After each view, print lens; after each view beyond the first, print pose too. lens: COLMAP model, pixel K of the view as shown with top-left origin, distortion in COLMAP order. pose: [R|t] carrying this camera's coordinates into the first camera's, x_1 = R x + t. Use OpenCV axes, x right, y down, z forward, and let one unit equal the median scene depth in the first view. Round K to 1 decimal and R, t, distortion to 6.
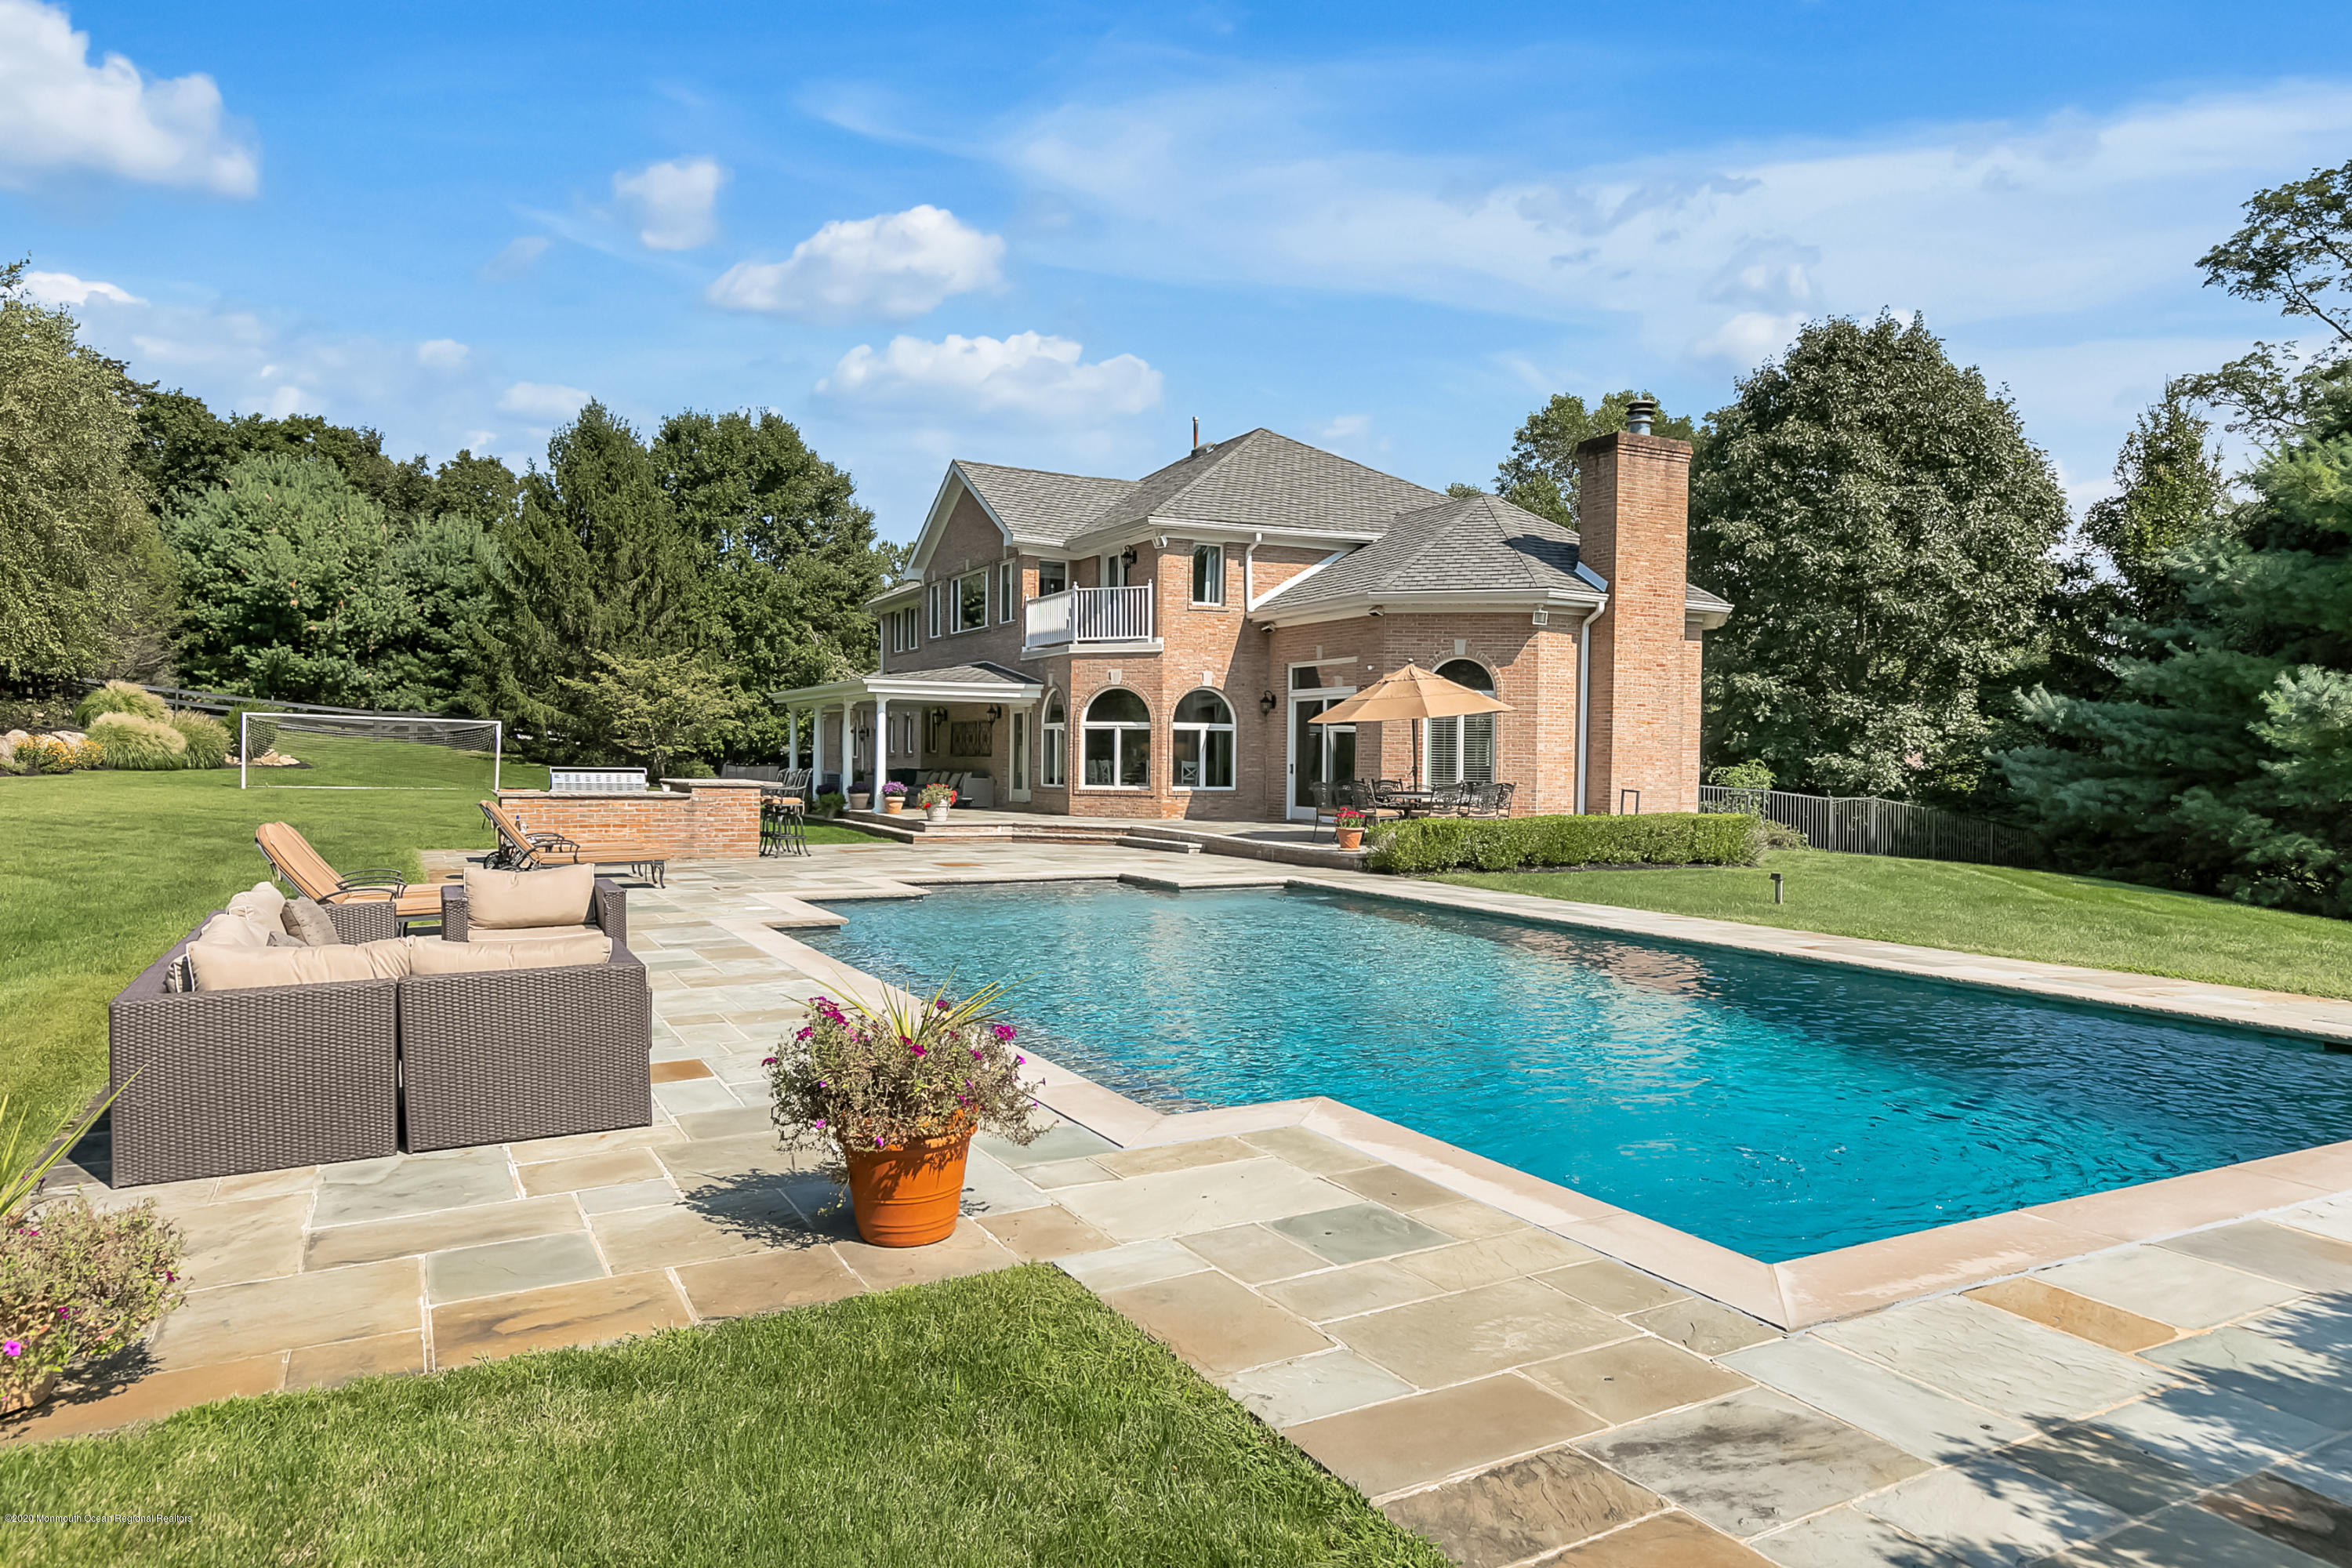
lens RADIAL K [[1510.0, 0, 1176.0], [0, 1510.0, 784.0], [0, 0, 1]] dist [-0.002282, -0.001334]
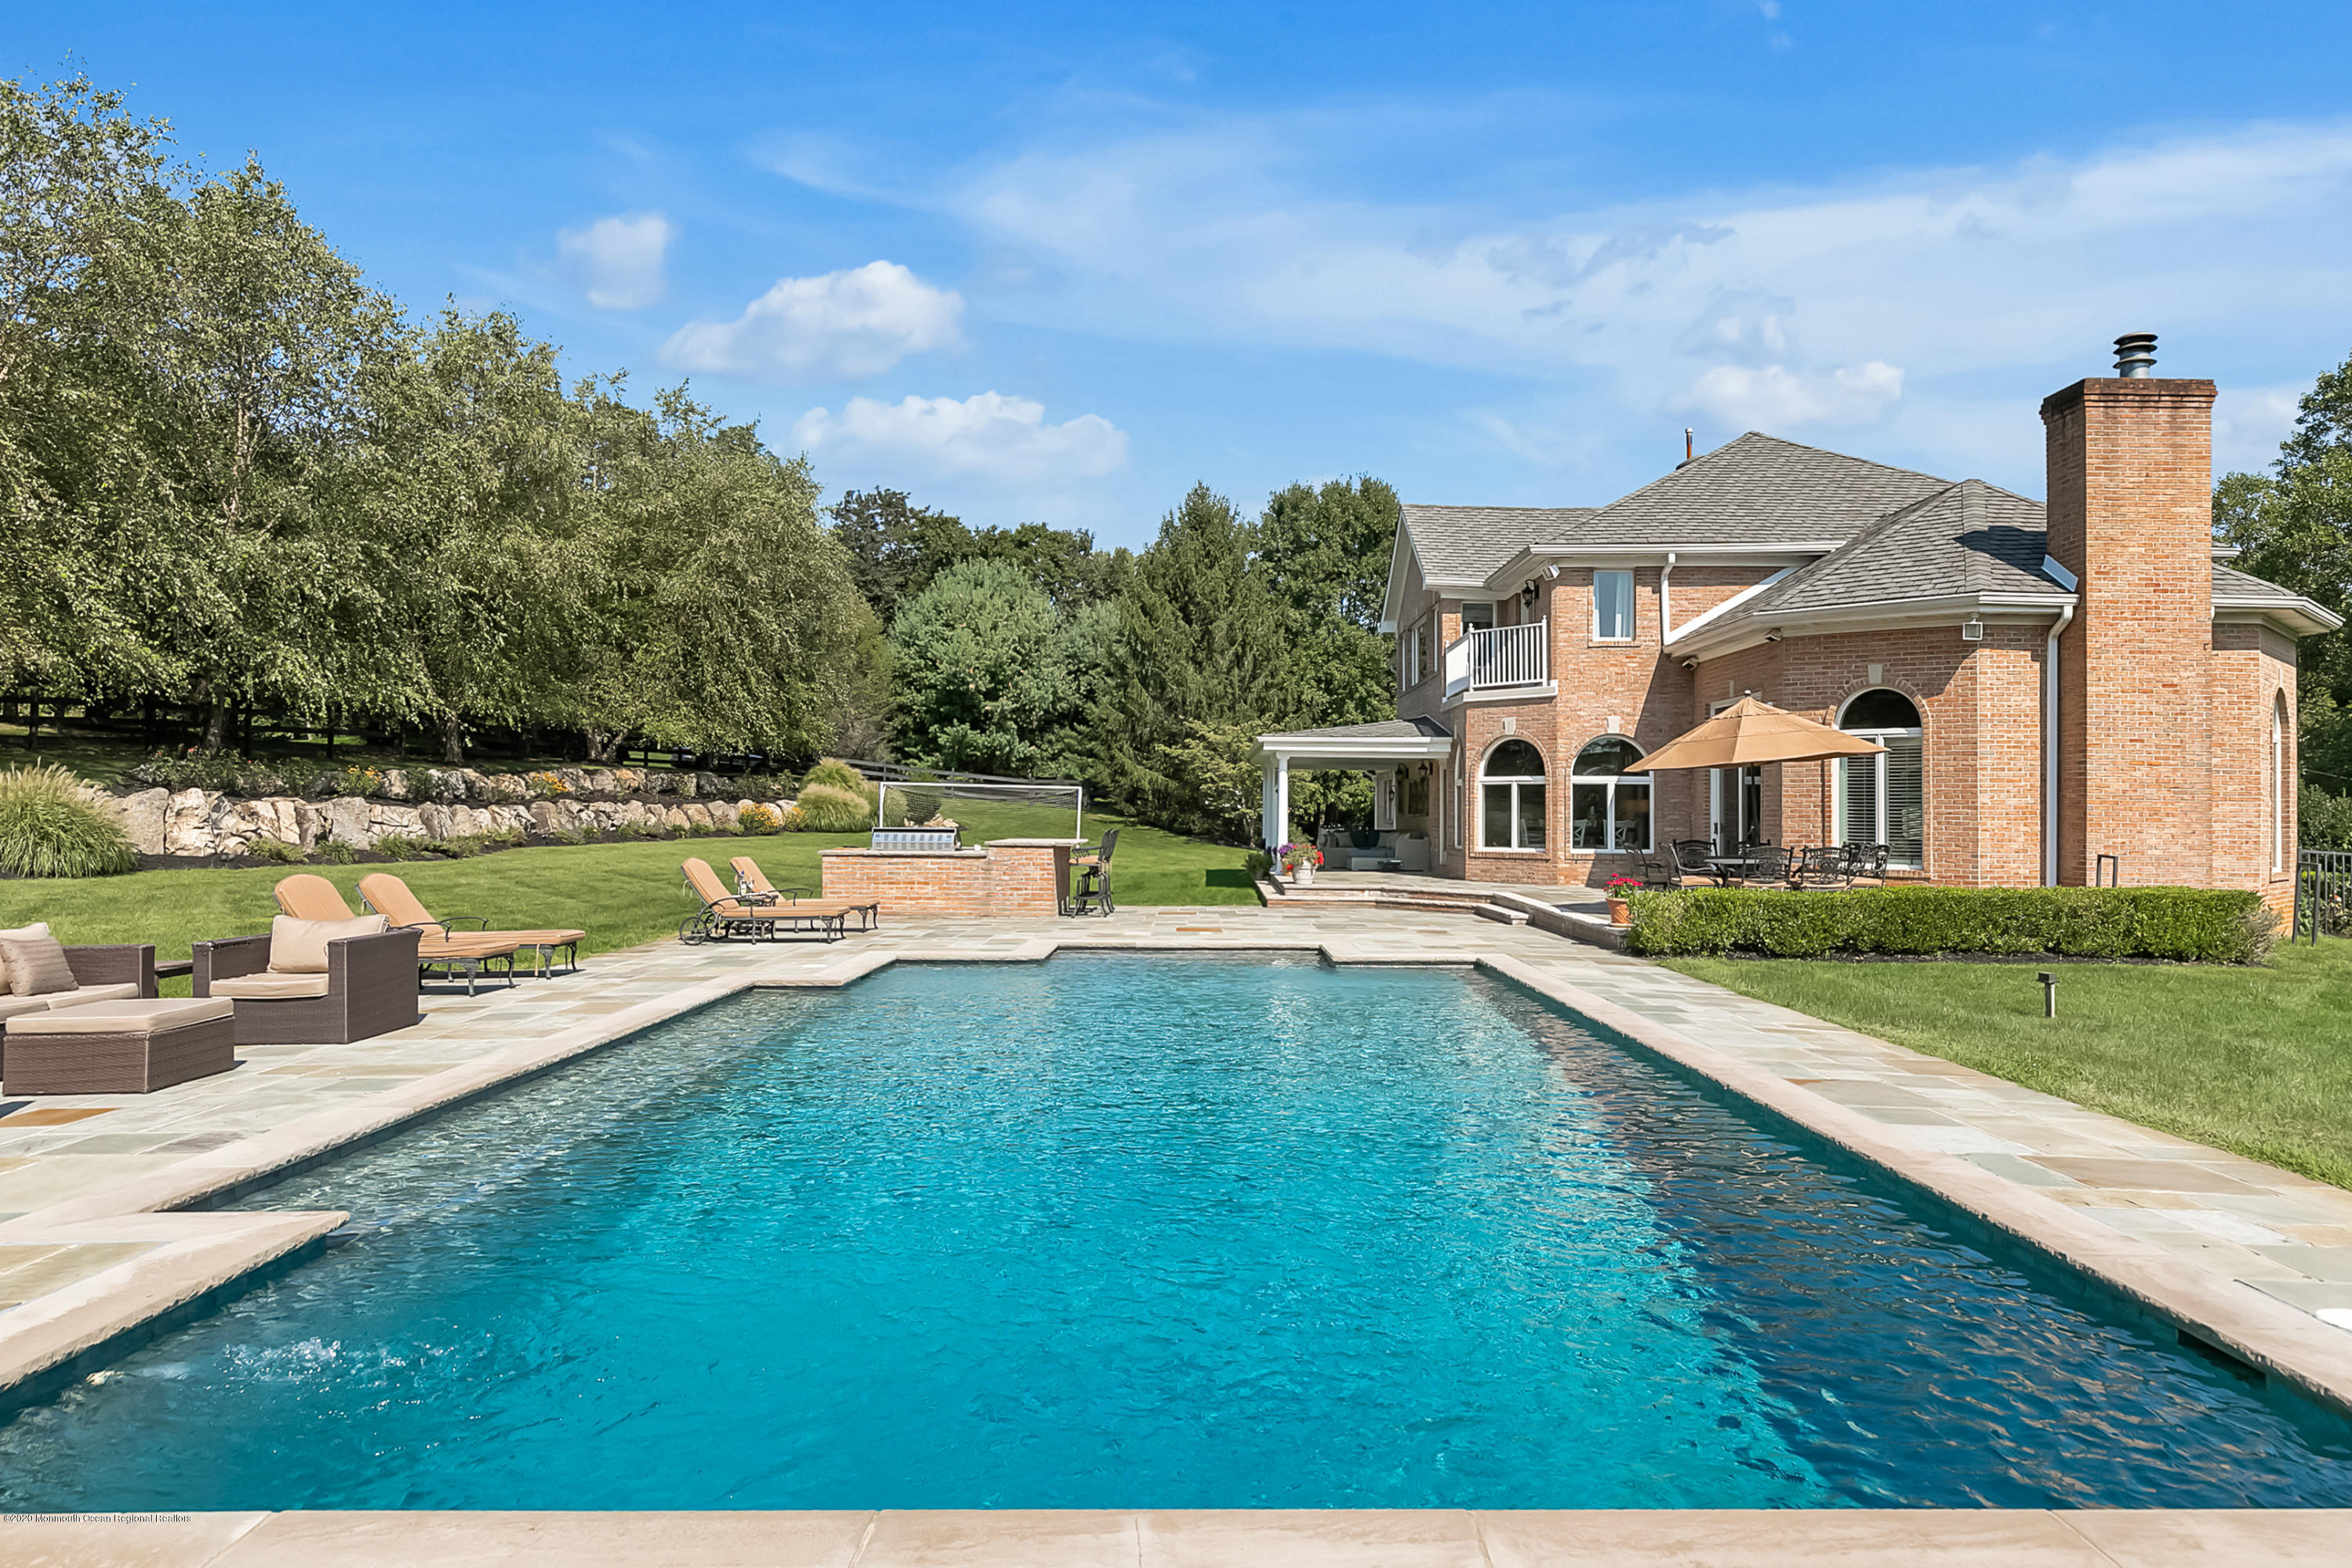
lens RADIAL K [[1531.7, 0, 1176.0], [0, 1531.7, 784.0], [0, 0, 1]] dist [-0.000468, 0.000107]
pose [[0.887608, -0.015168, -0.460350, 0.194992], [-0.004061, 0.999161, -0.040751, 0.001236], [0.460582, 0.038041, 0.886802, 0.099202]]
